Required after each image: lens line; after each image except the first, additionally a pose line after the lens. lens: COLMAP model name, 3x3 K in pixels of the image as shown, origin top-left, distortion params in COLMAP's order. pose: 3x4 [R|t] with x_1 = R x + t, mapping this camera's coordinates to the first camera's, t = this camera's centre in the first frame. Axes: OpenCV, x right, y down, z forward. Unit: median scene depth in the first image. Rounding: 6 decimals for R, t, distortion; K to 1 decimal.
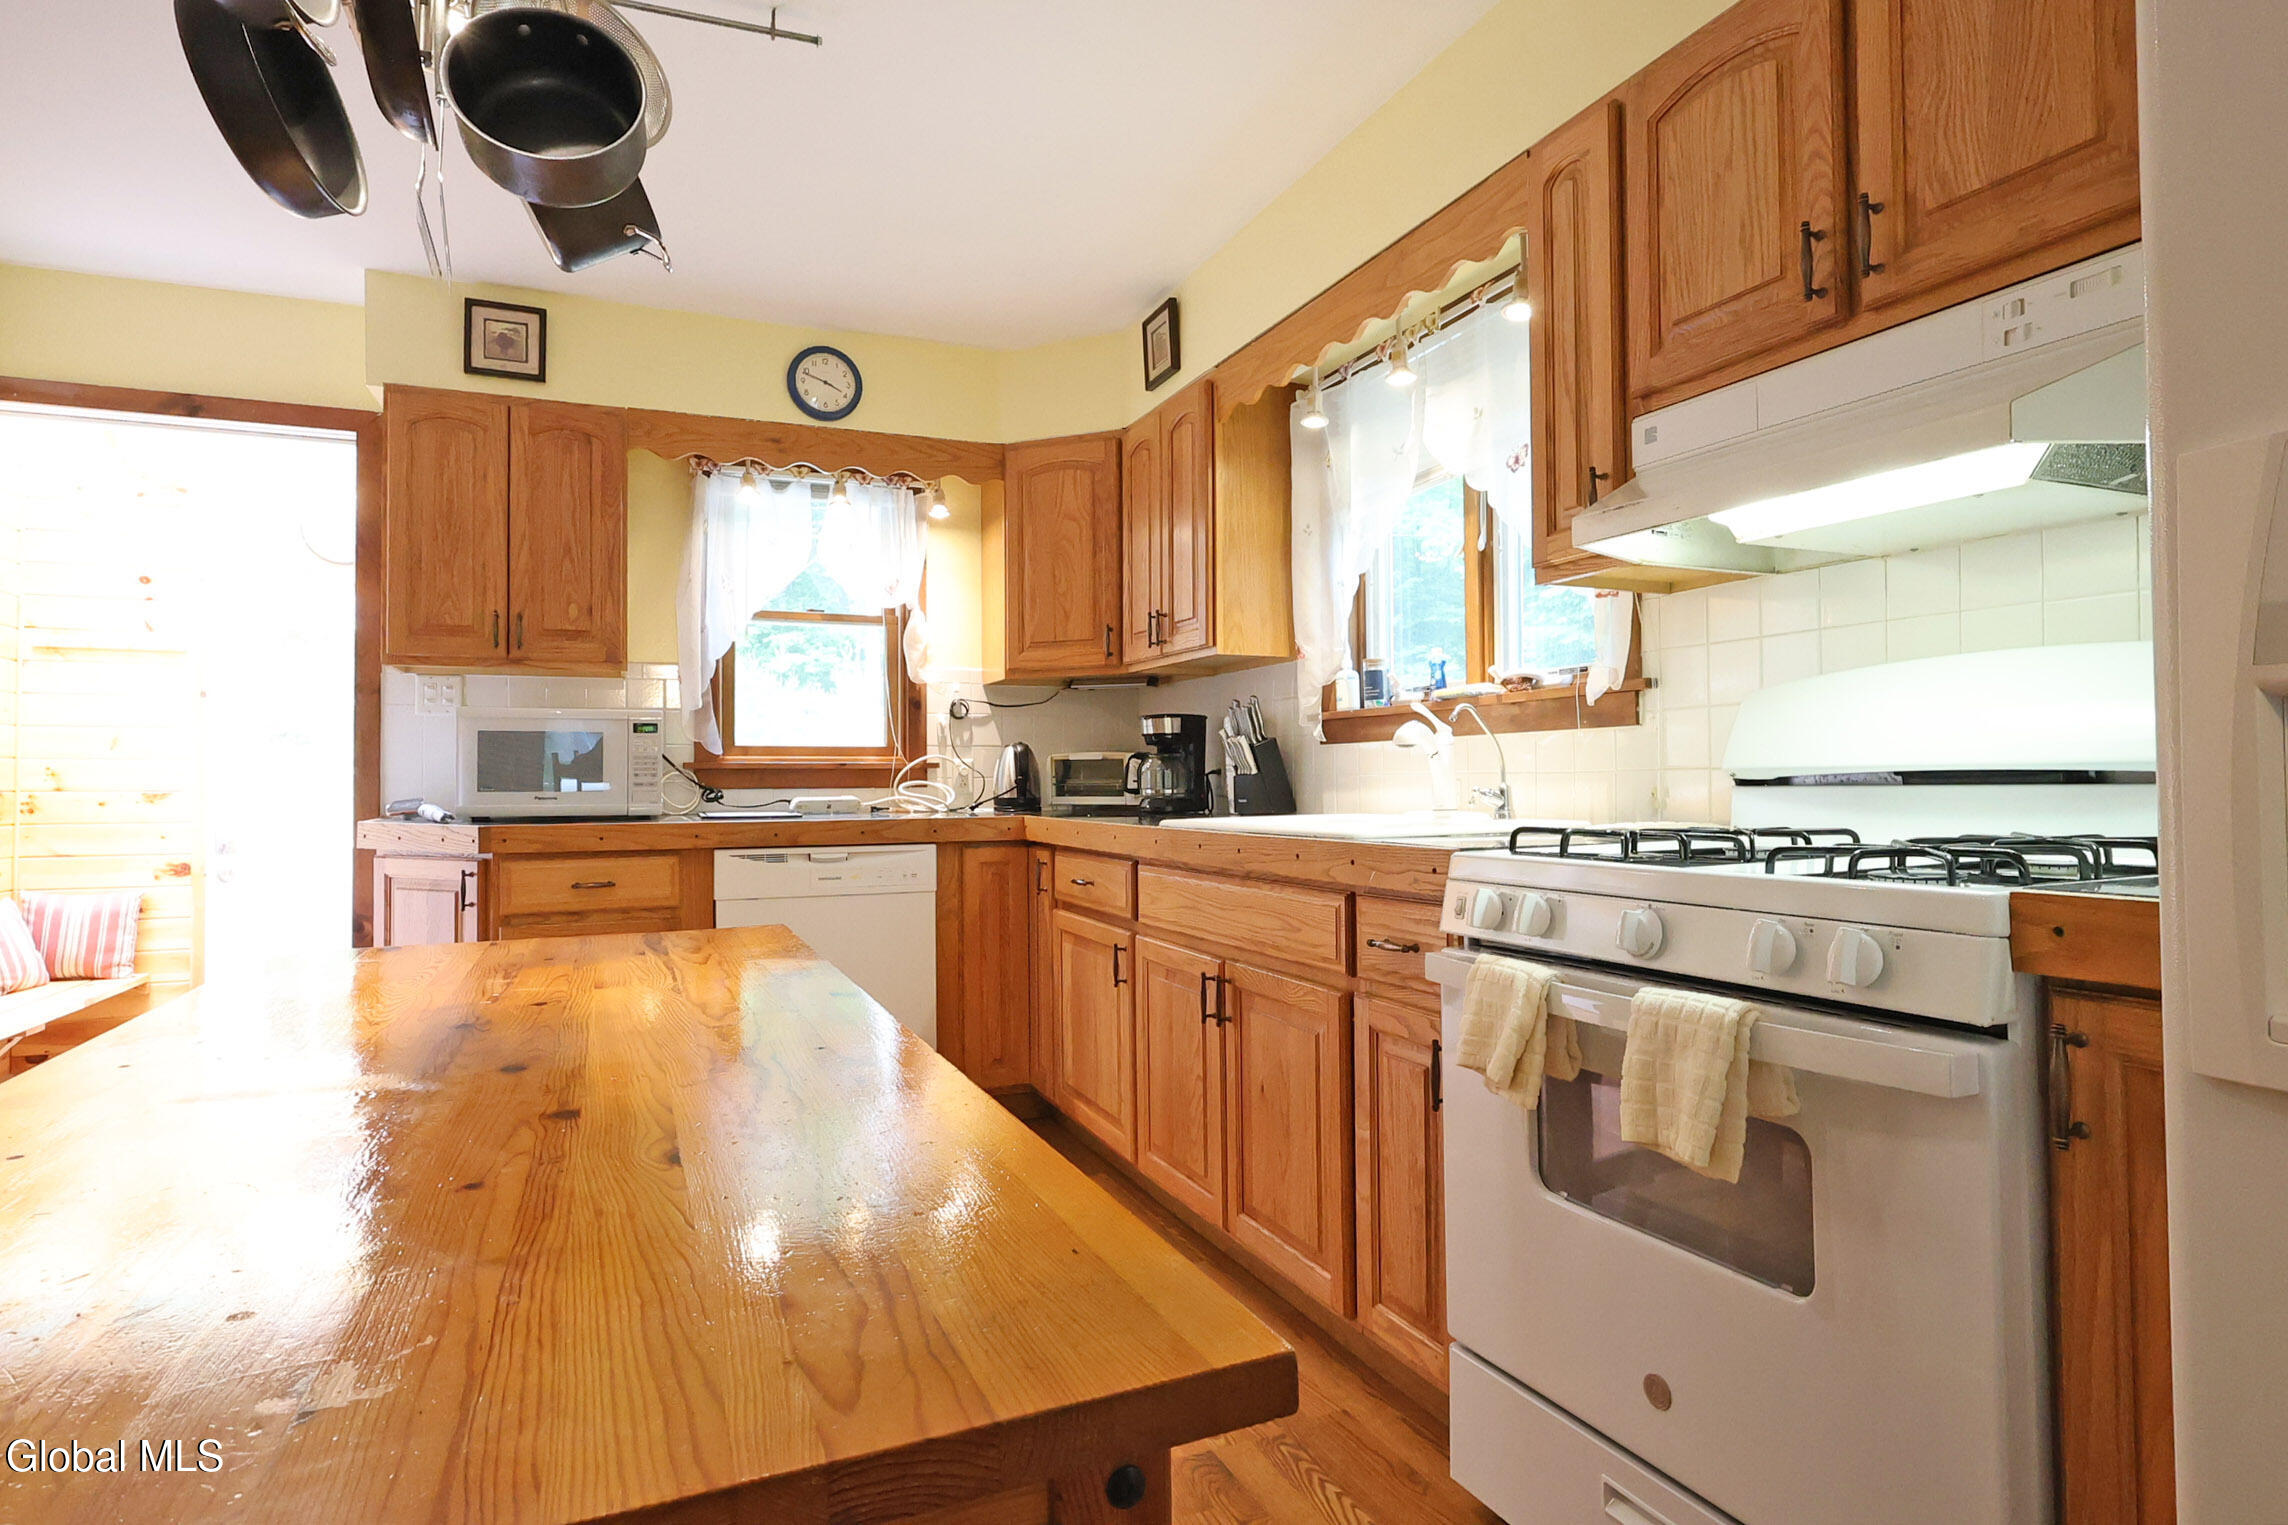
lens RADIAL K [[1219.3, 0, 1141.7], [0, 1219.3, 757.2], [0, 0, 1]] dist [-0.001373, 0.000387]
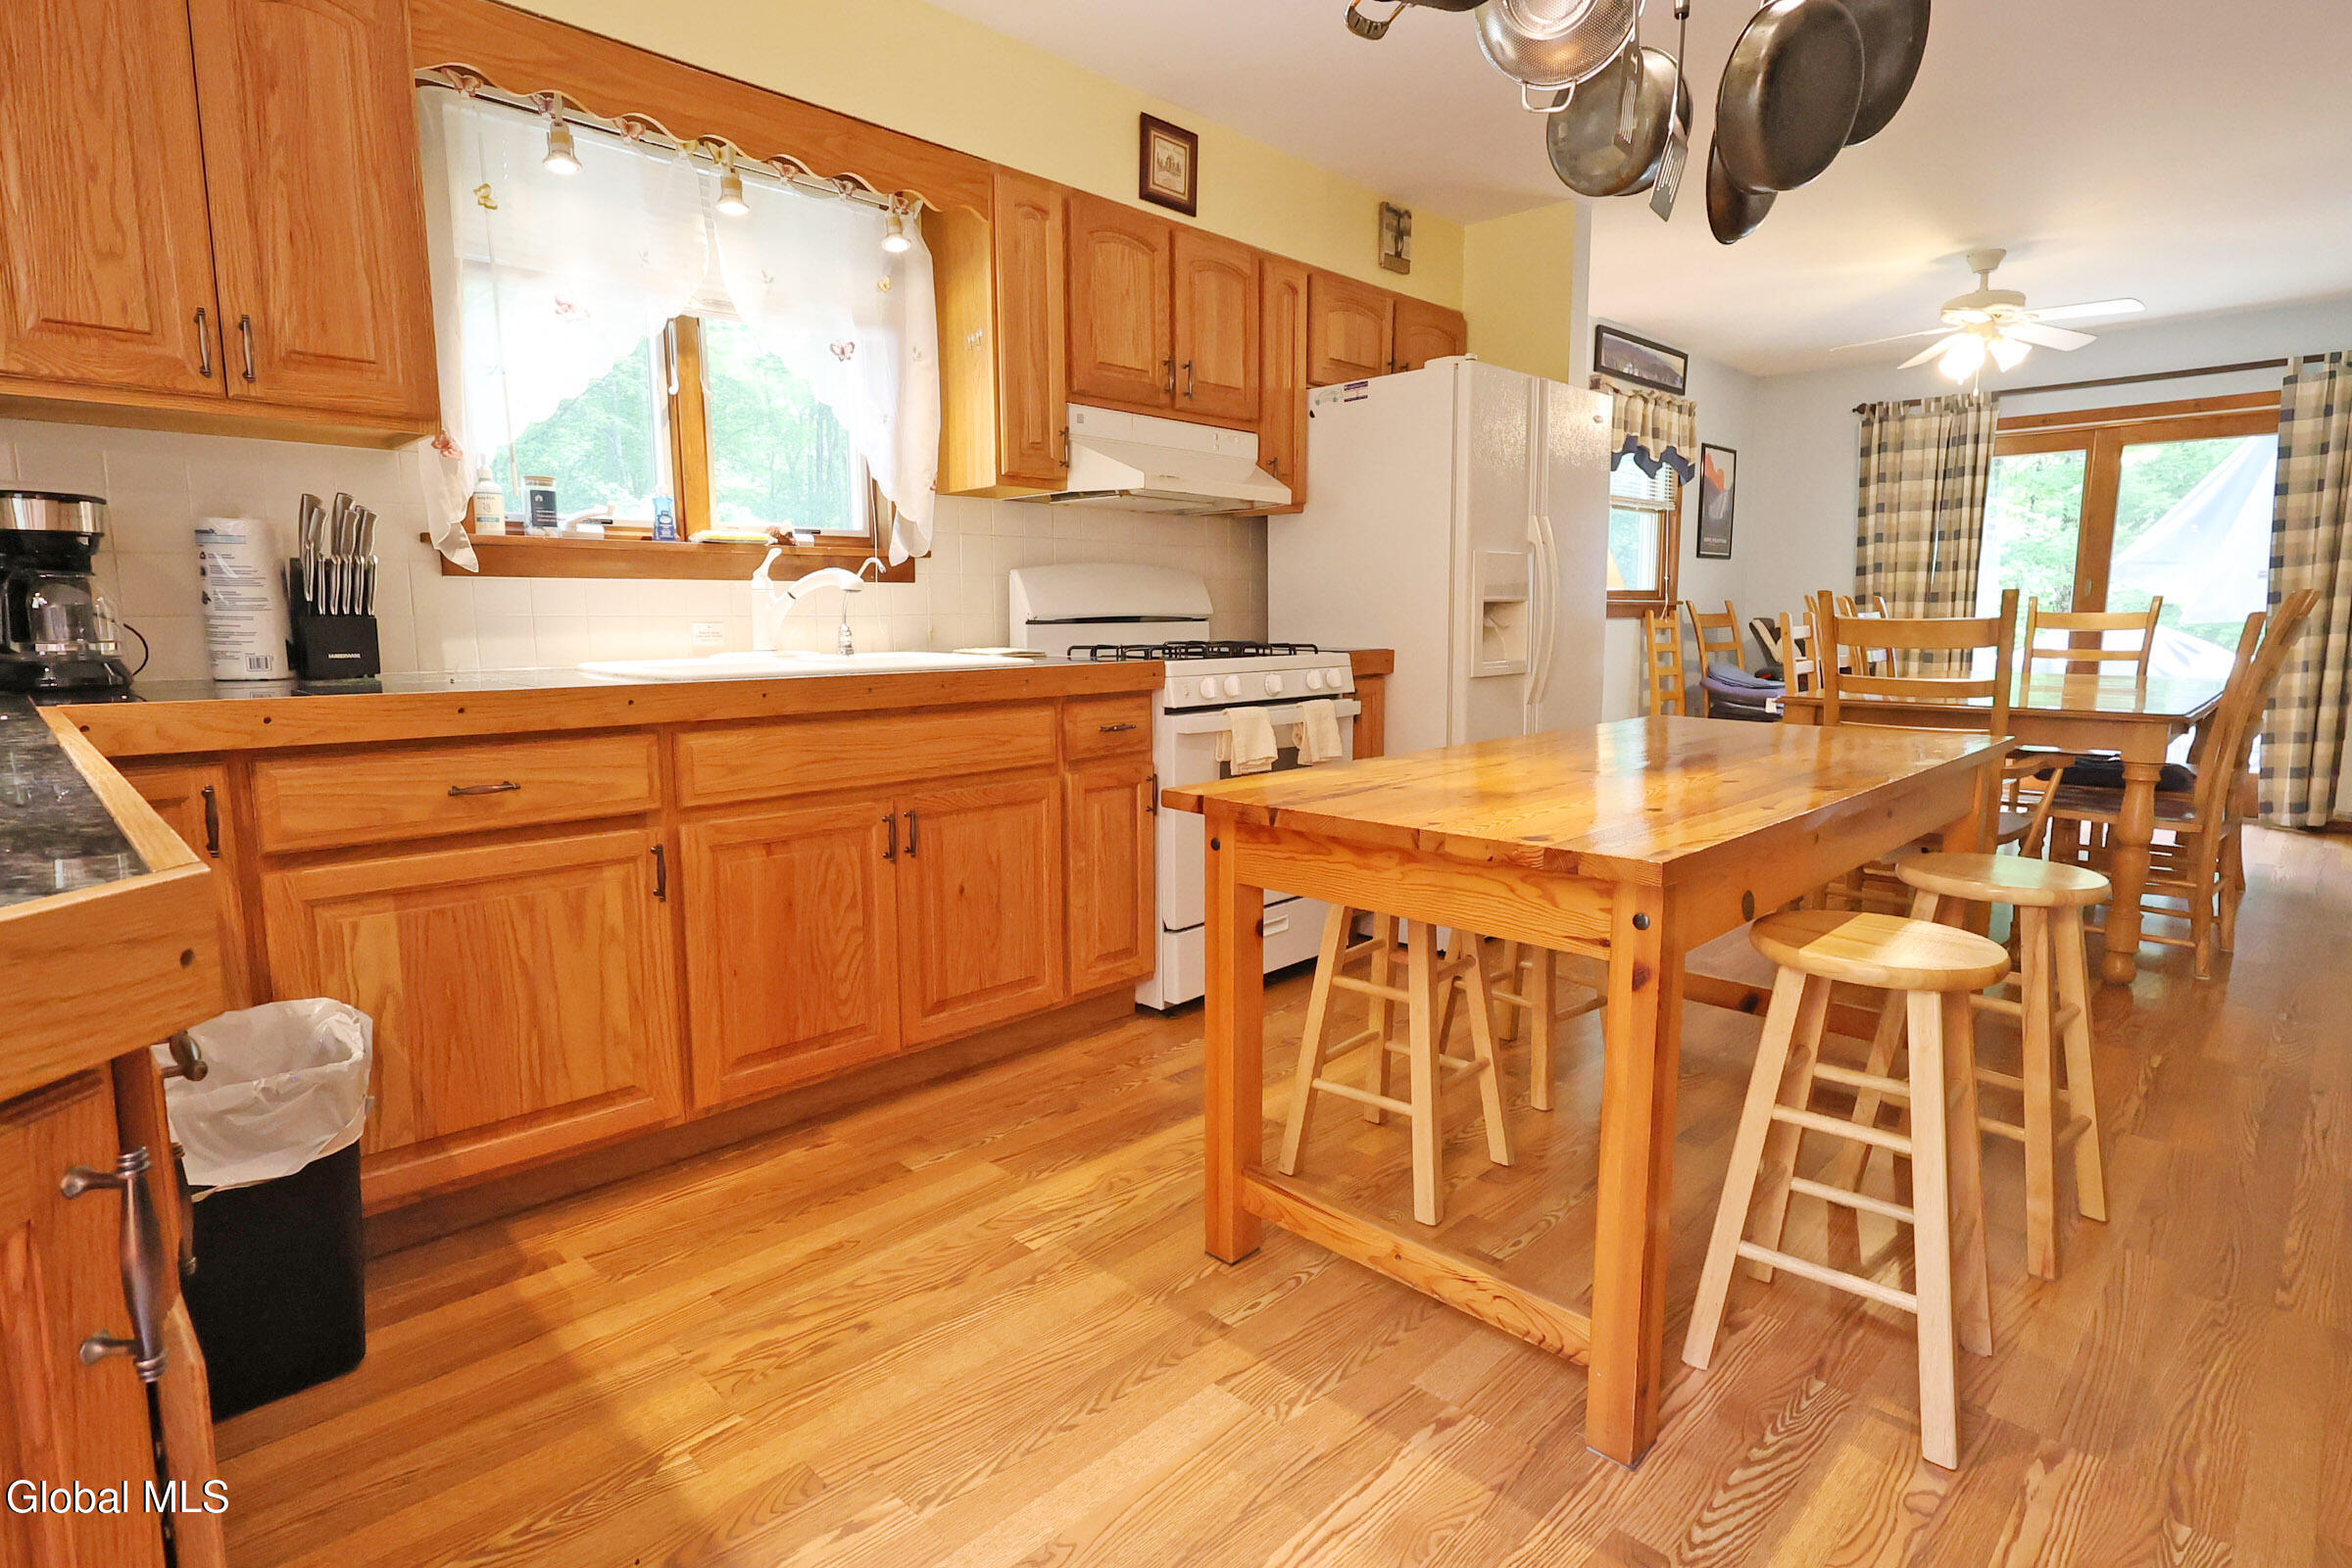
lens RADIAL K [[1201.8, 0, 1168.7], [0, 1201.8, 780.0], [0, 0, 1]] dist [-0.001724, 0.000838]
pose [[-0.370936, -0.116888, 0.921273, -0.683545], [-0.011093, 0.992534, 0.121463, 0.018794], [-0.928592, 0.034836, -0.369463, 0.835789]]
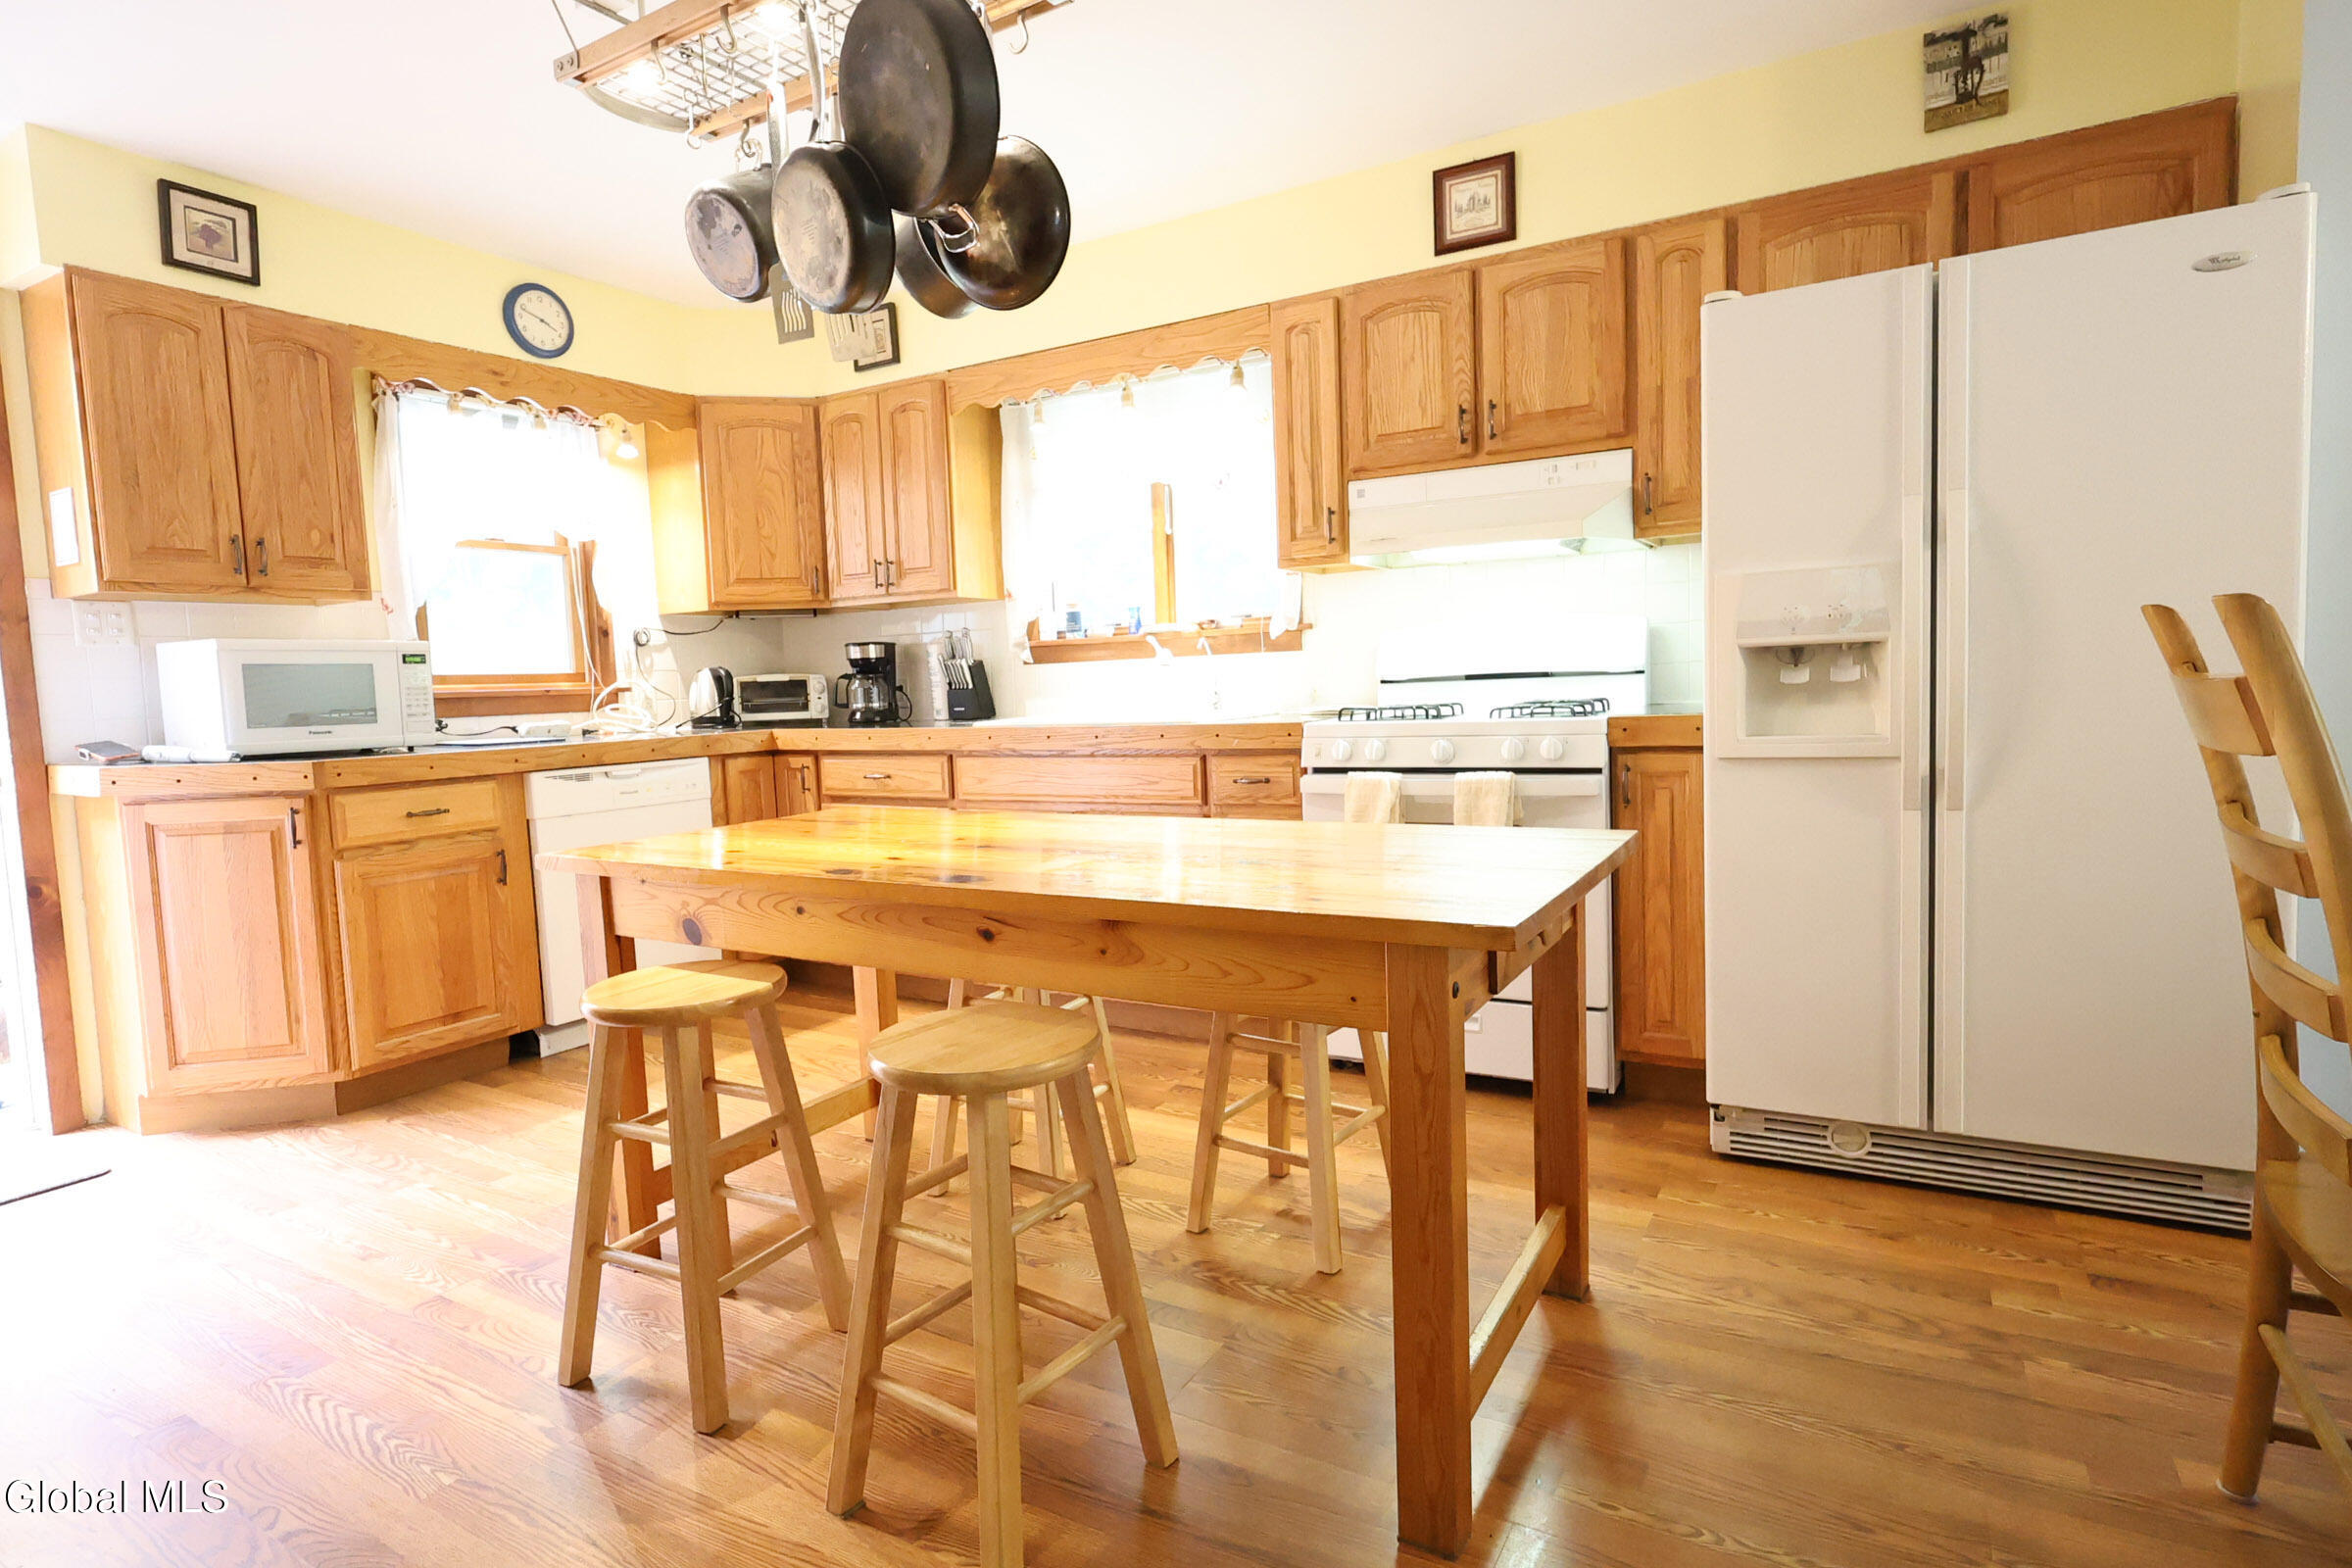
lens RADIAL K [[1201.8, 0, 1168.7], [0, 1201.8, 780.0], [0, 0, 1]] dist [-0.001724, 0.000838]
pose [[0.807023, -0.071421, 0.586185, -0.497027], [0.019469, 0.995337, 0.094469, -0.006027], [-0.590199, -0.064826, 0.804651, -0.172016]]
